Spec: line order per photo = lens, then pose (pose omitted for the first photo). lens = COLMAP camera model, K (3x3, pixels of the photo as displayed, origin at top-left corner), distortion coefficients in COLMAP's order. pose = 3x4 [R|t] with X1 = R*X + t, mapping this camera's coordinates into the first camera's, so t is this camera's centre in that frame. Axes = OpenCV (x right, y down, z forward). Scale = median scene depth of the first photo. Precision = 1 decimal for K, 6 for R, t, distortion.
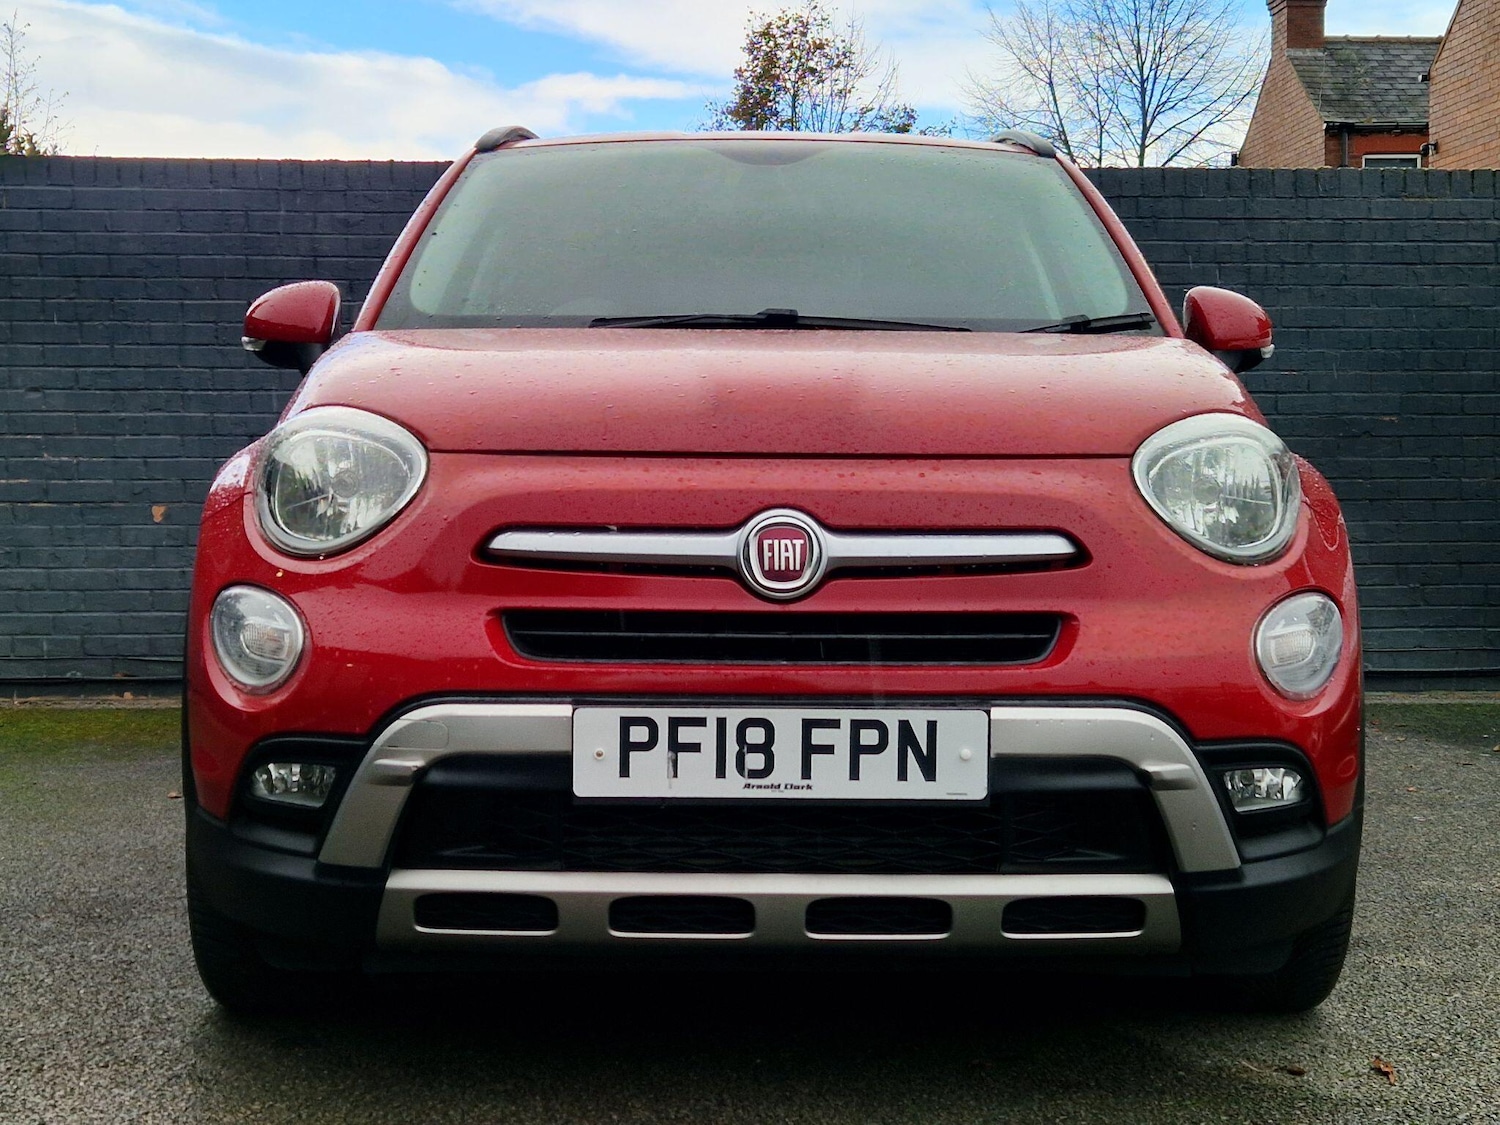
lens RADIAL K [[2338.4, 0, 763.1], [0, 2338.4, 502.0], [0, 0, 1]] dist [0.062497, 0.000000]
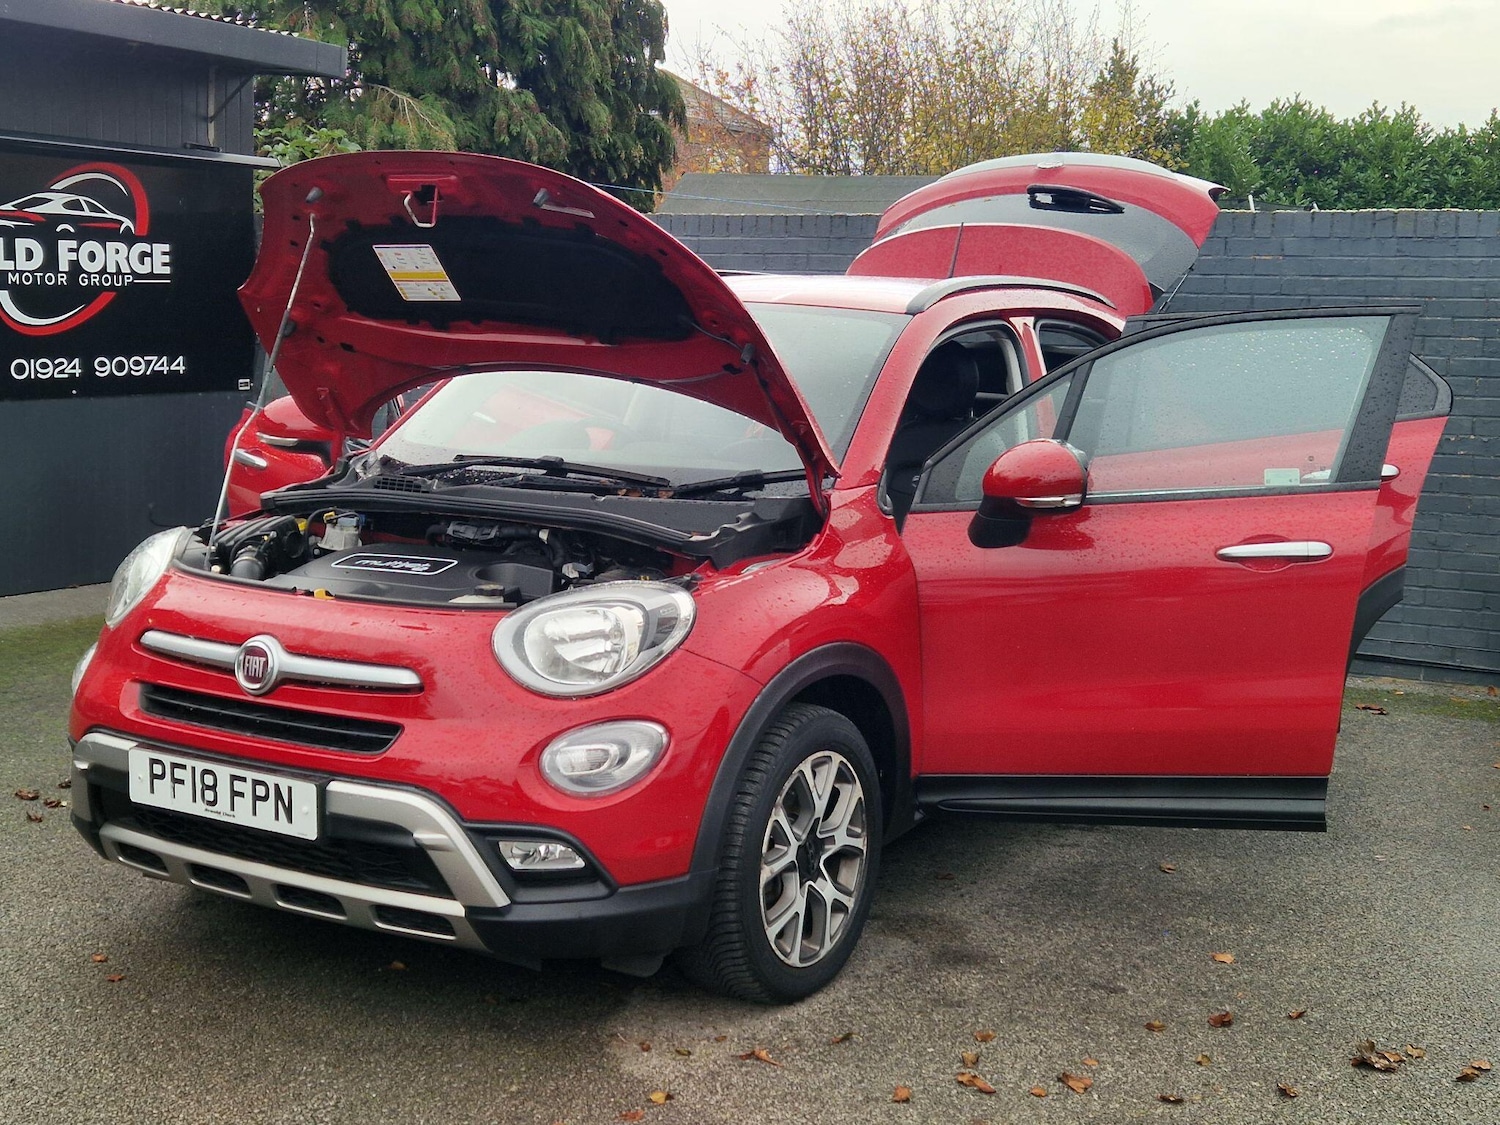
lens RADIAL K [[1982.8, 0, 760.9], [0, 1982.8, 544.4], [0, 0, 1]] dist [0.071169, 0.000000]
pose [[0.852342, 0.080269, -0.516788, 0.970750], [-0.031660, 0.994258, 0.102214, -0.204130], [0.522026, -0.070760, 0.849990, 0.038062]]
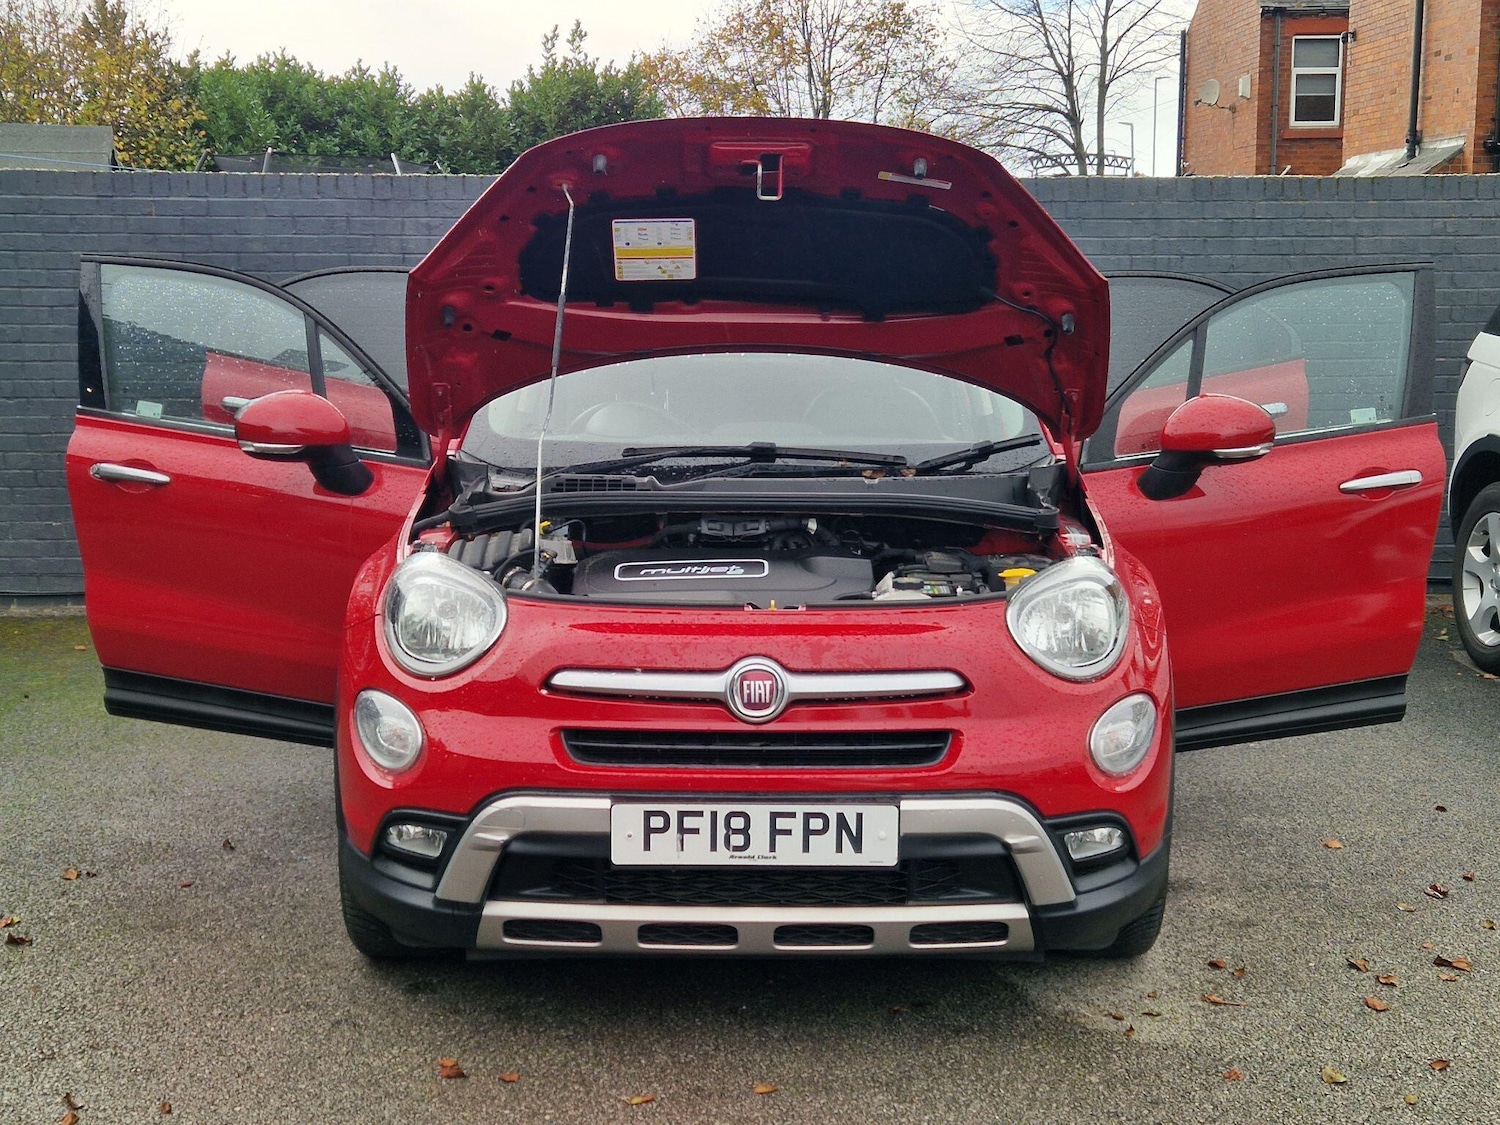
lens RADIAL K [[1988.8, 0, 779.8], [0, 1988.8, 547.5], [0, 0, 1]] dist [0.061640, 0.000000]
pose [[1.000000, 0.000326, 0.000781, 0.020842], [-0.000414, 0.993192, 0.116490, -0.202465], [-0.000738, -0.116490, 0.993192, -0.193187]]
